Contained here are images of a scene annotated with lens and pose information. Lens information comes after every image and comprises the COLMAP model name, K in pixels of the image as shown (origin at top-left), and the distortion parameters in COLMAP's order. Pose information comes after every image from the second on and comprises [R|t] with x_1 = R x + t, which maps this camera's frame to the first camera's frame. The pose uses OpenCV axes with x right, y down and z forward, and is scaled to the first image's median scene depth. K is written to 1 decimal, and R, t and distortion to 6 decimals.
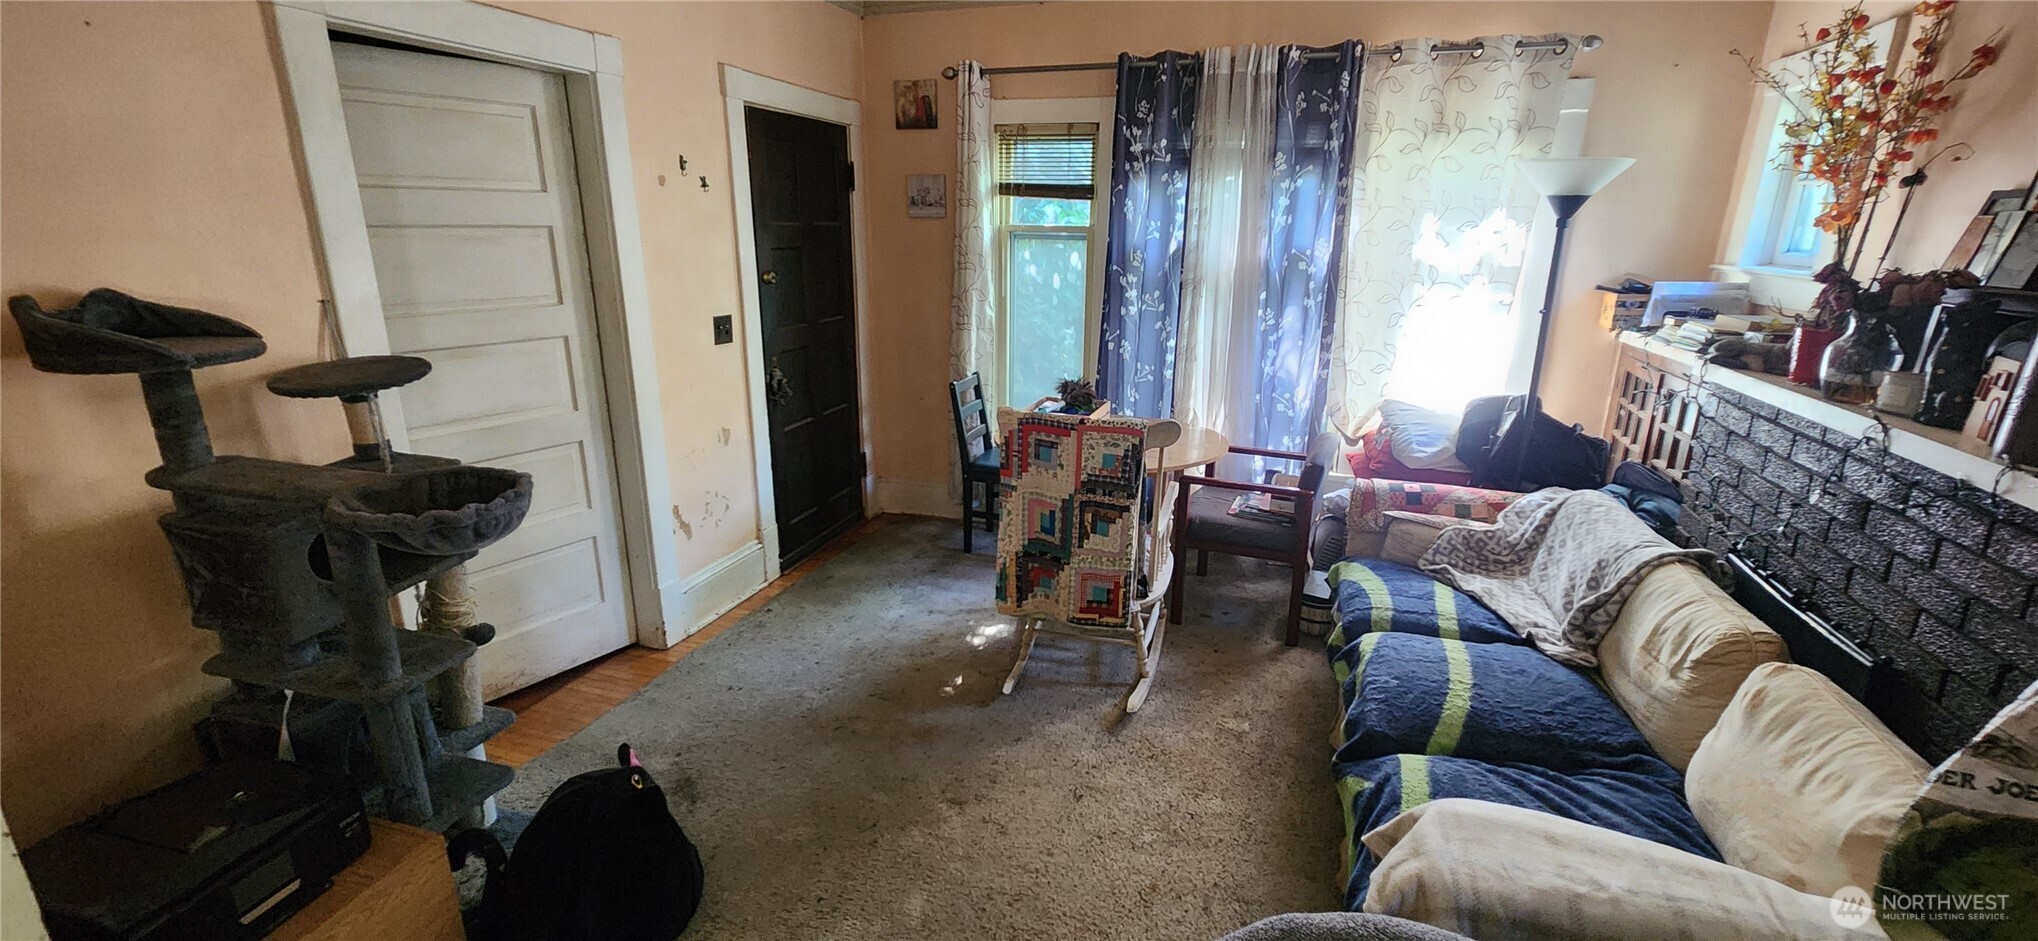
lens RADIAL K [[860.0, 0, 1012.4], [0, 860.0, 474.9], [0, 0, 1]] dist [0.000824, -0.000724]
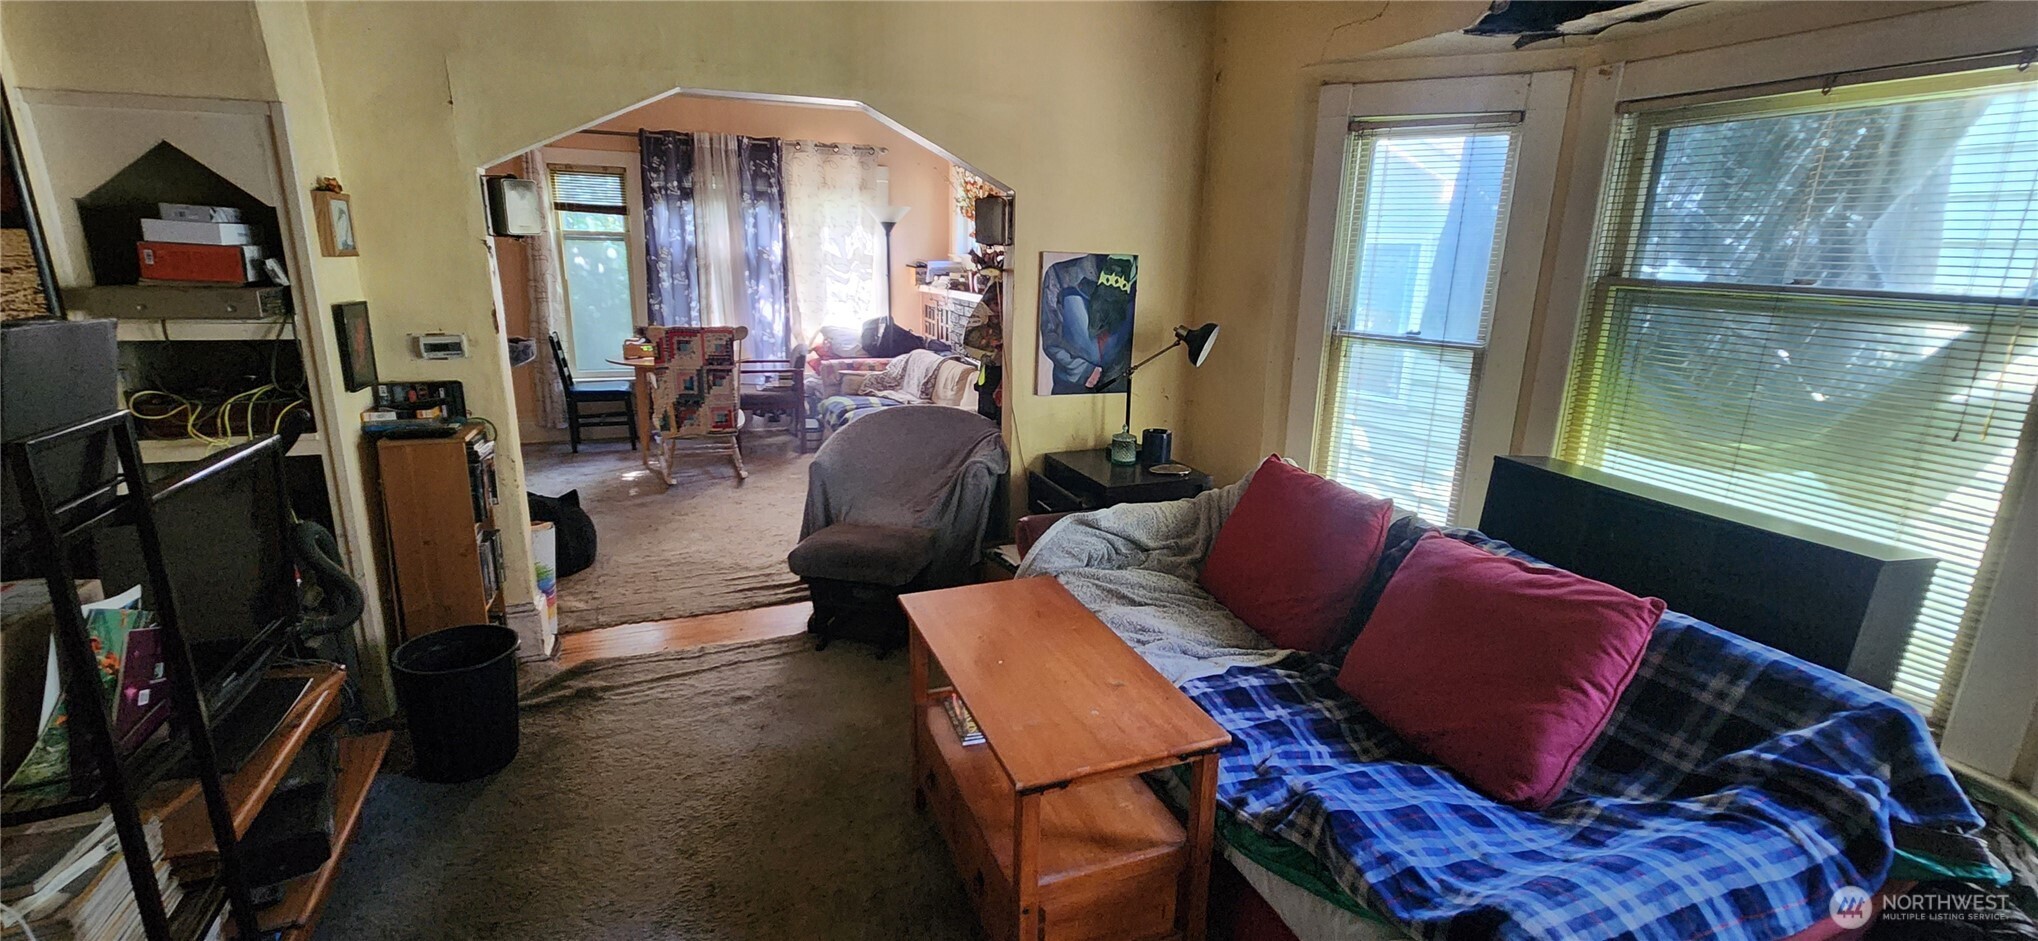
lens RADIAL K [[860.0, 0, 1027.3], [0, 860.0, 467.9], [0, 0, 1]] dist [0.000824, -0.000724]
pose [[0.750507, -0.157231, 0.641886, -0.496893], [0.170426, 0.984480, 0.041885, 0.218950], [-0.638509, 0.077959, 0.765655, -0.718088]]
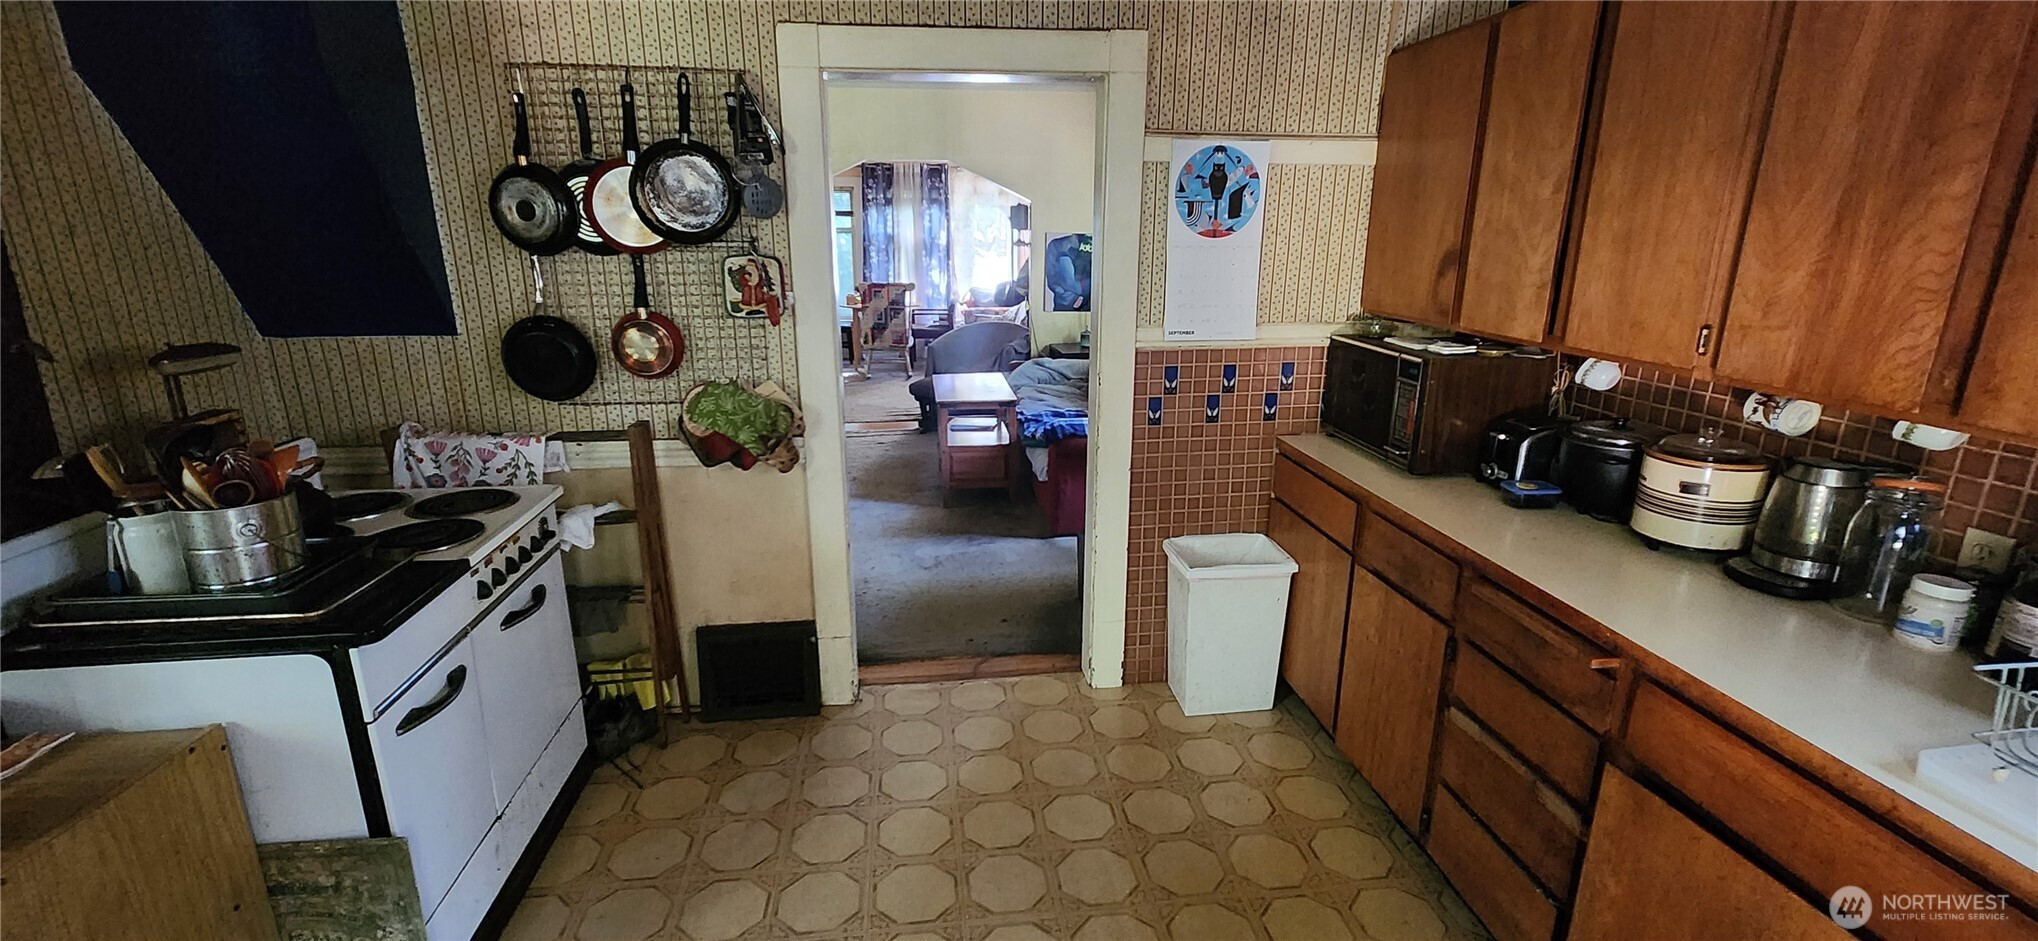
lens RADIAL K [[860.0, 0, 1027.7], [0, 860.0, 465.4], [0, 0, 1]] dist [0.000824, -0.000724]
pose [[0.891513, -0.124176, 0.435644, -0.717302], [0.131415, 0.991234, 0.013611, 0.487539], [-0.433515, 0.045116, 0.900016, -1.630004]]
